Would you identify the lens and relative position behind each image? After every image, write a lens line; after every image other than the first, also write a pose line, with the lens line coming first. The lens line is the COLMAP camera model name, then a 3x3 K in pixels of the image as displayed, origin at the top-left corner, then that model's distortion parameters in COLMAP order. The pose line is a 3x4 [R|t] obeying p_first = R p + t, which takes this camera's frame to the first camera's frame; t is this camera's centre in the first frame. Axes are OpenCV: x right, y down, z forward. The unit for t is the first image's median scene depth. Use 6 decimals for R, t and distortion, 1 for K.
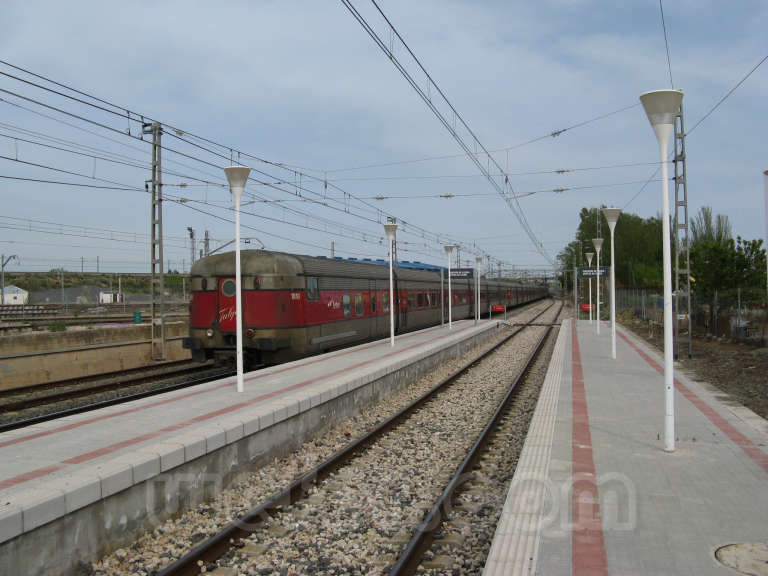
lens RADIAL K [[788.9, 0, 400.1], [0, 788.9, 282.8], [0, 0, 1]] dist [-0.126953, 0.000000]
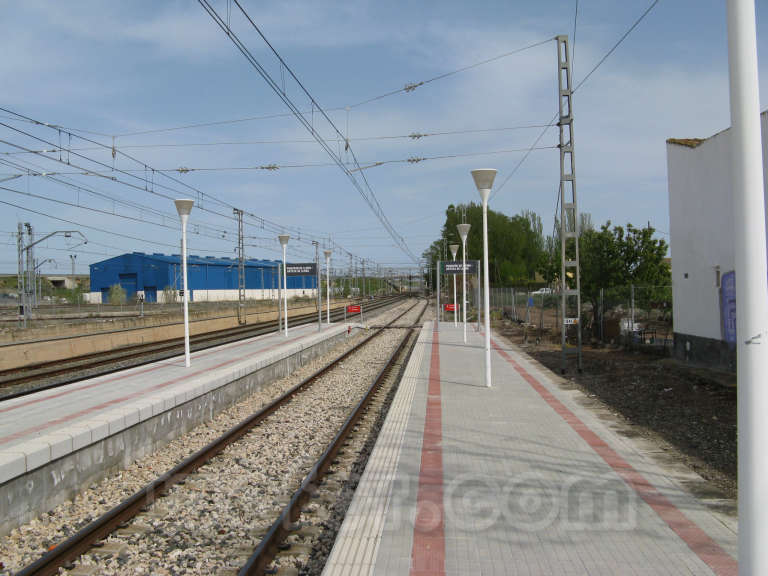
lens RADIAL K [[788.9, 0, 381.1], [0, 788.9, 290.0], [0, 0, 1]] dist [-0.126953, 0.000000]
pose [[0.989649, -0.007287, 0.143326, 0.049314], [0.005852, 0.999928, 0.010431, 0.002258], [-0.143391, -0.009484, 0.989621, 0.197902]]
